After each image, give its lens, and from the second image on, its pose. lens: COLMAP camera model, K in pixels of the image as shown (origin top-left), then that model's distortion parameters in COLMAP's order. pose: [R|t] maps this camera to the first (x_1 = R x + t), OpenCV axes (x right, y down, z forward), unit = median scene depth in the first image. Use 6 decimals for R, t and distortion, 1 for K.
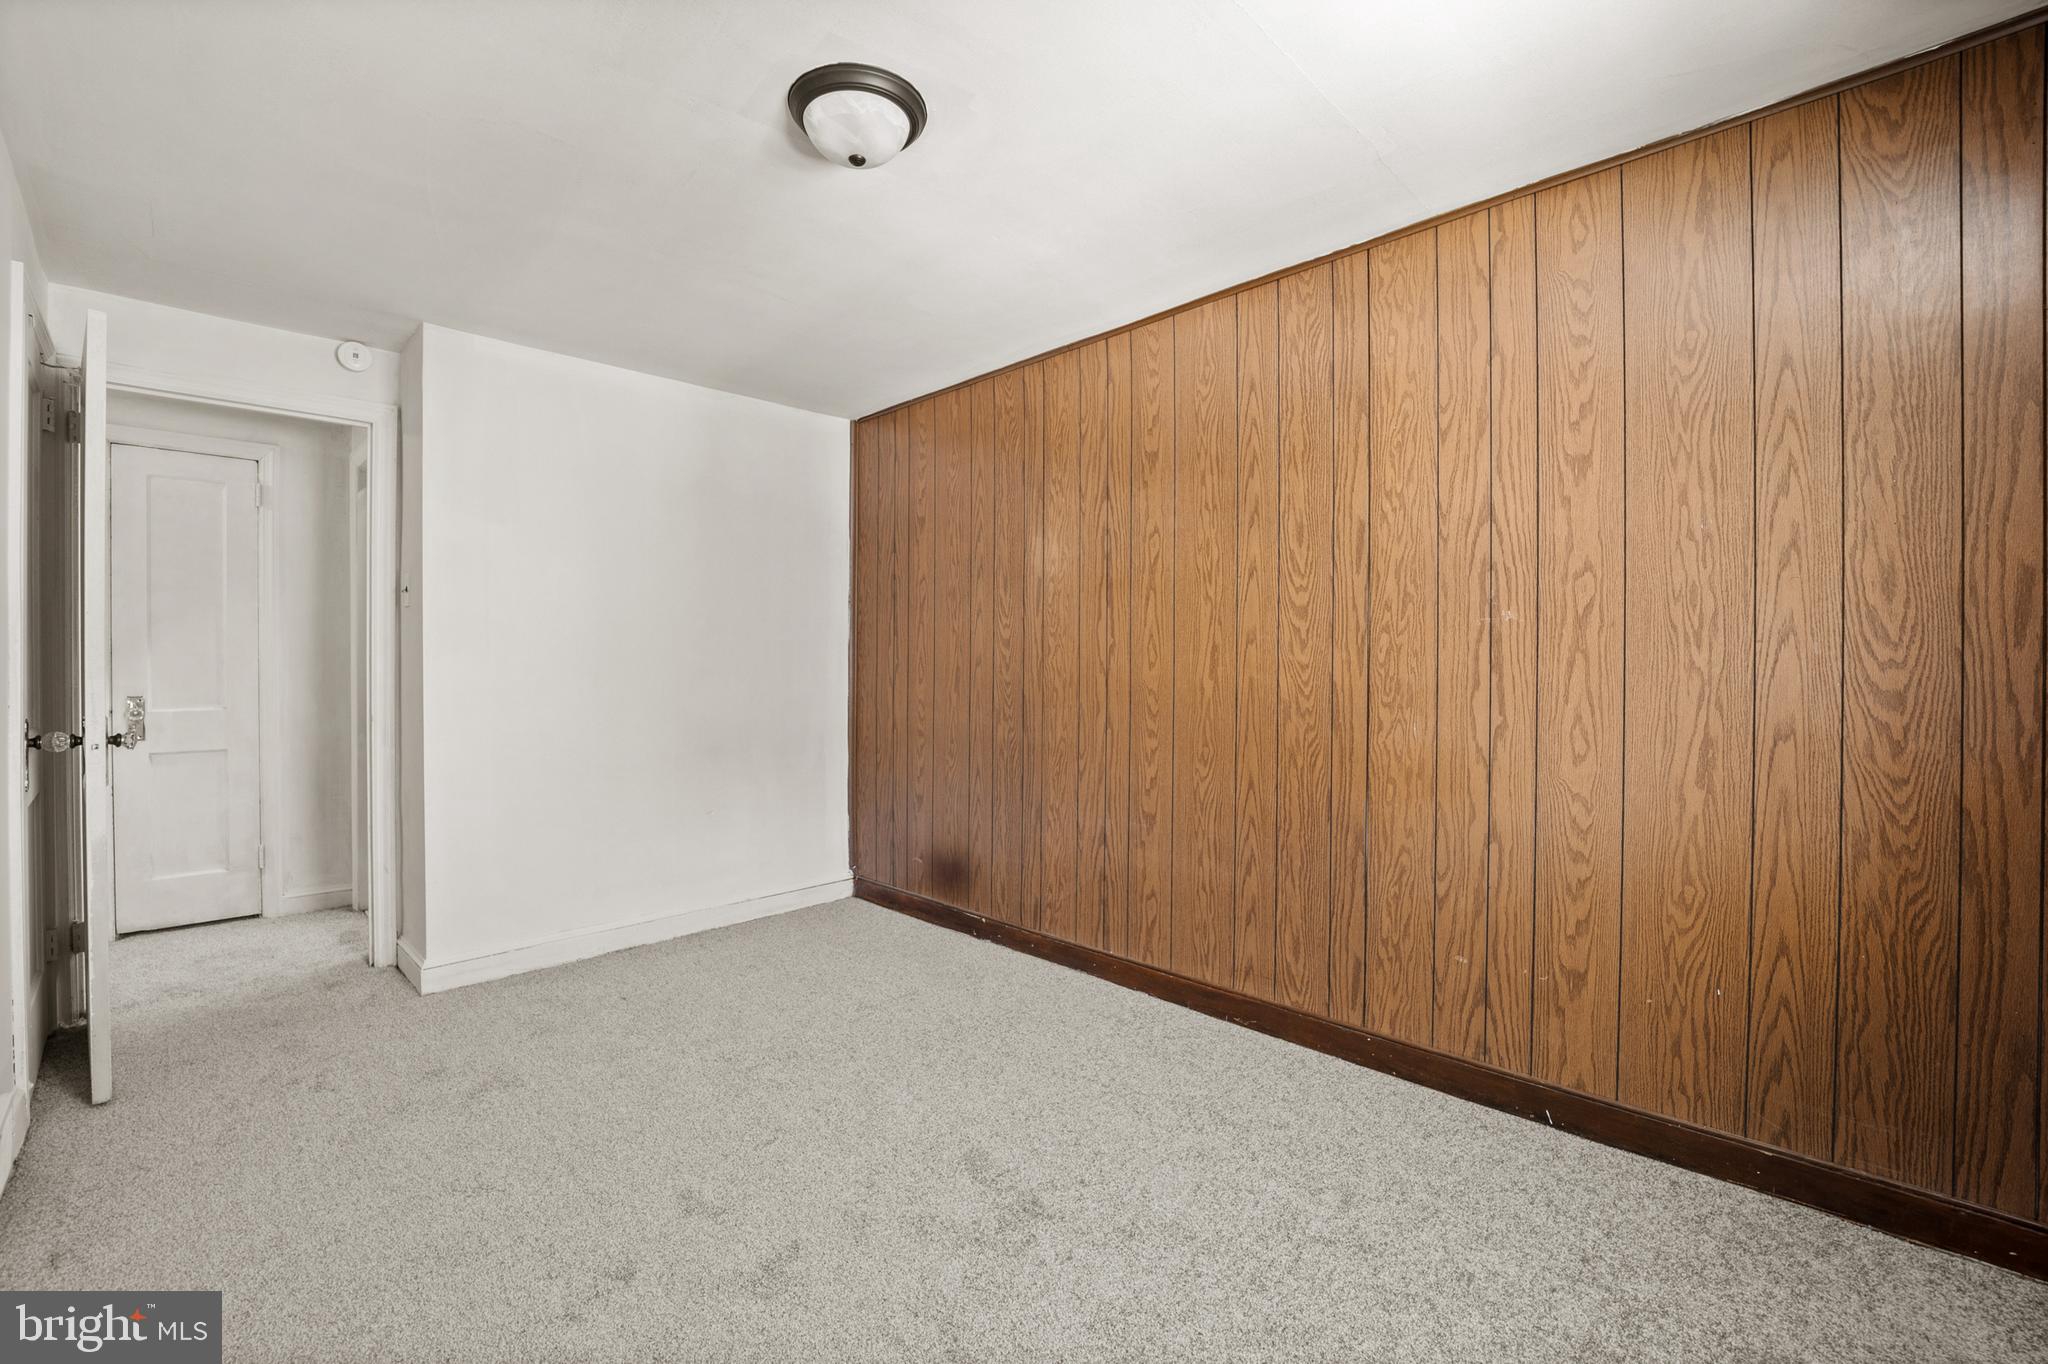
lens RADIAL K [[834.8, 0, 1007.8], [0, 834.8, 671.2], [0, 0, 1]] dist [-0.019616, 0.000059]
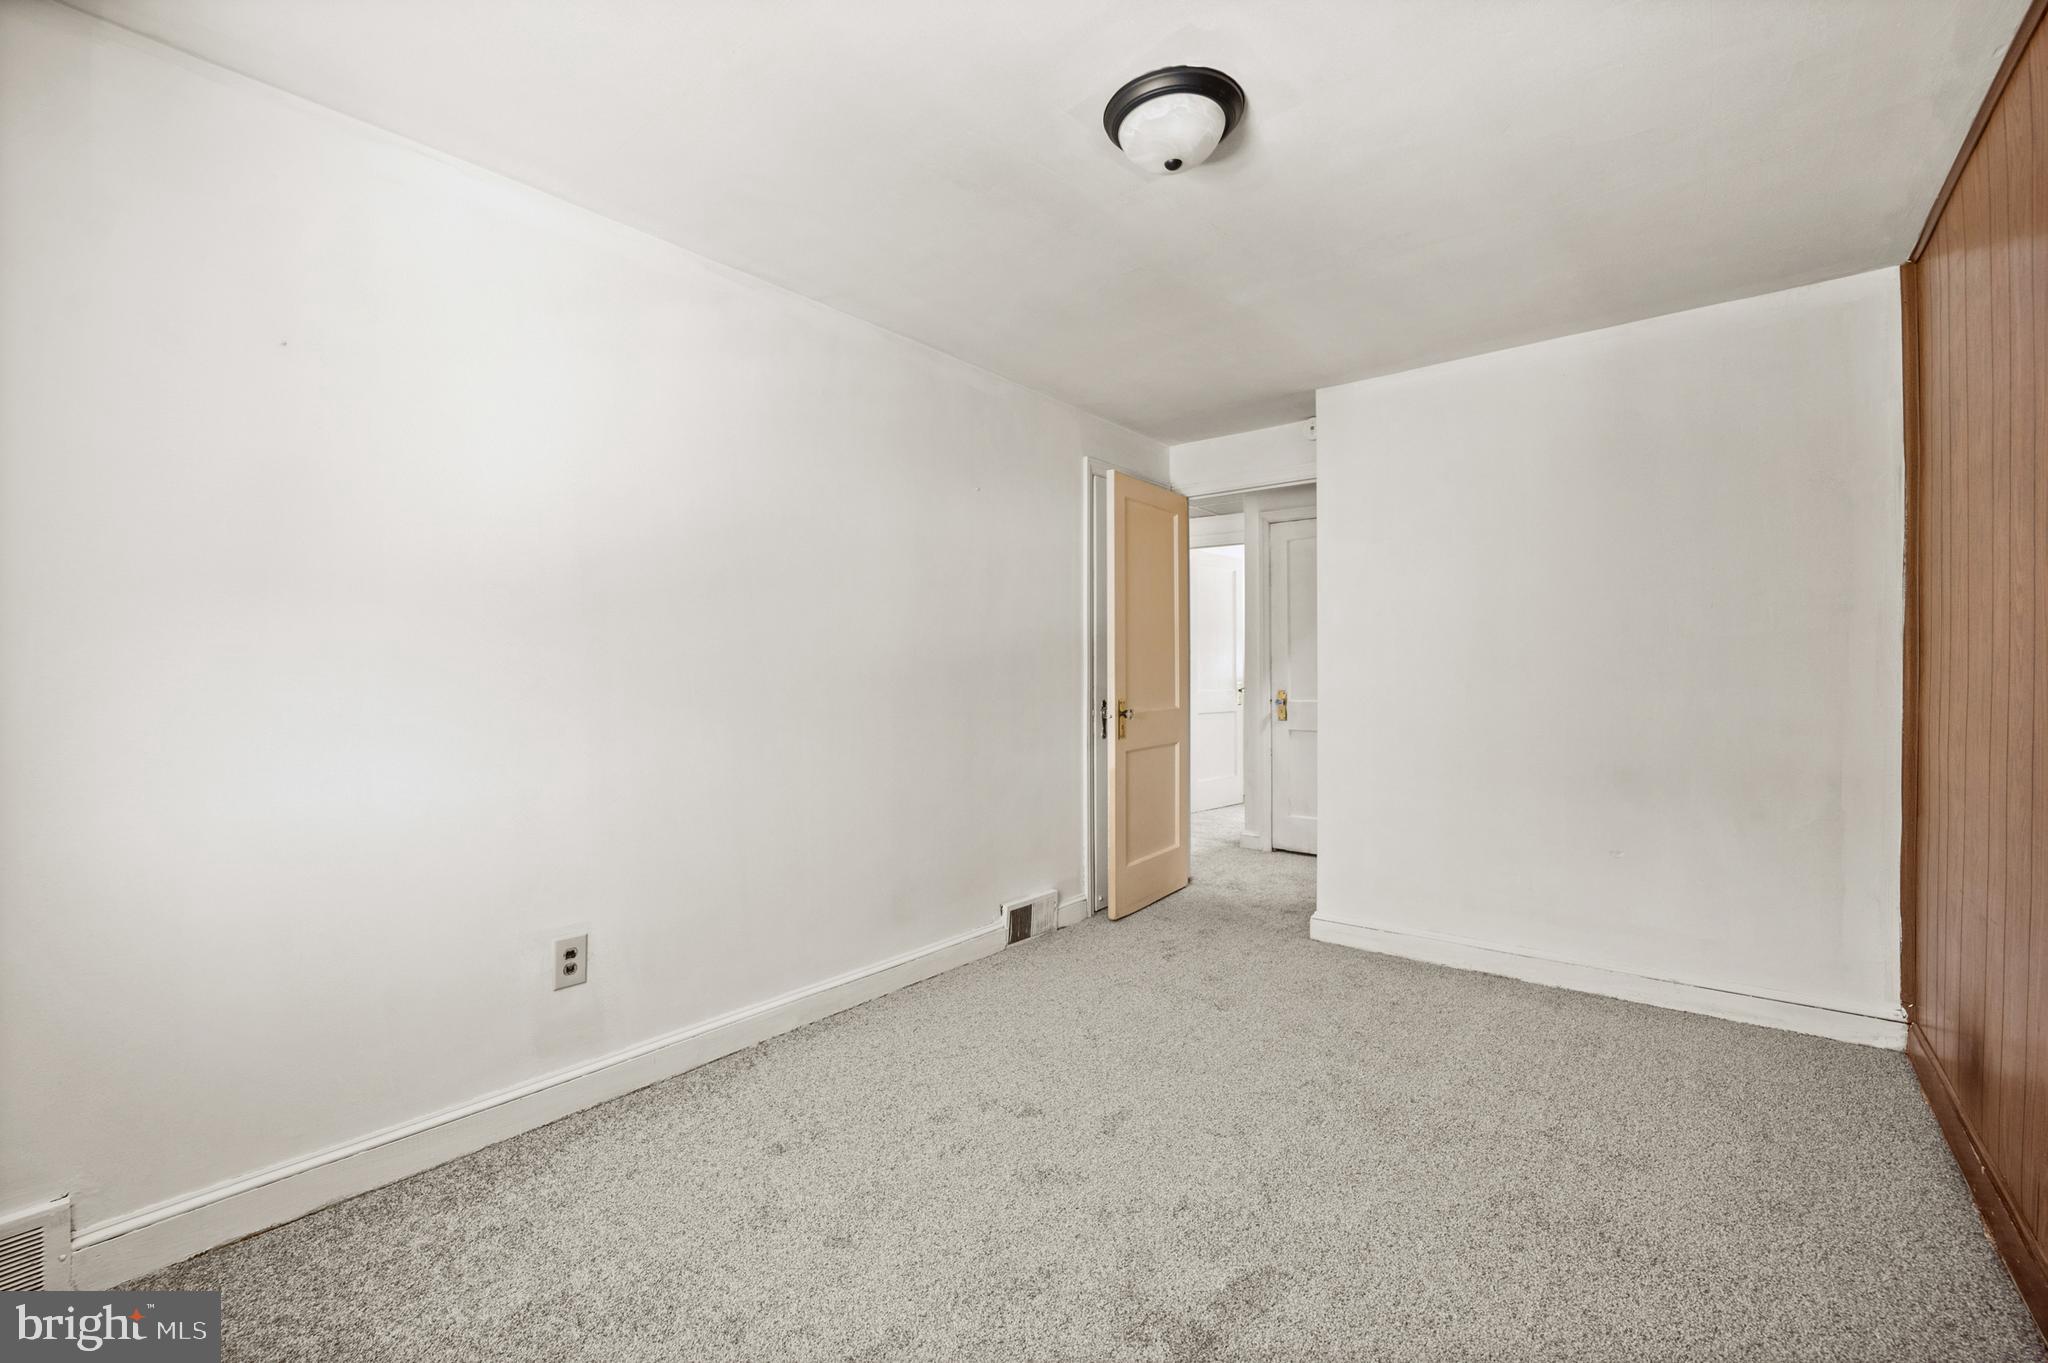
lens RADIAL K [[834.8, 0, 1007.8], [0, 834.8, 670.7], [0, 0, 1]] dist [-0.019616, 0.000059]
pose [[0.102155, 0.001729, -0.994767, 0.405990], [-0.003496, 0.999993, 0.001379, -0.005362], [0.994762, 0.003337, 0.102160, 0.362164]]
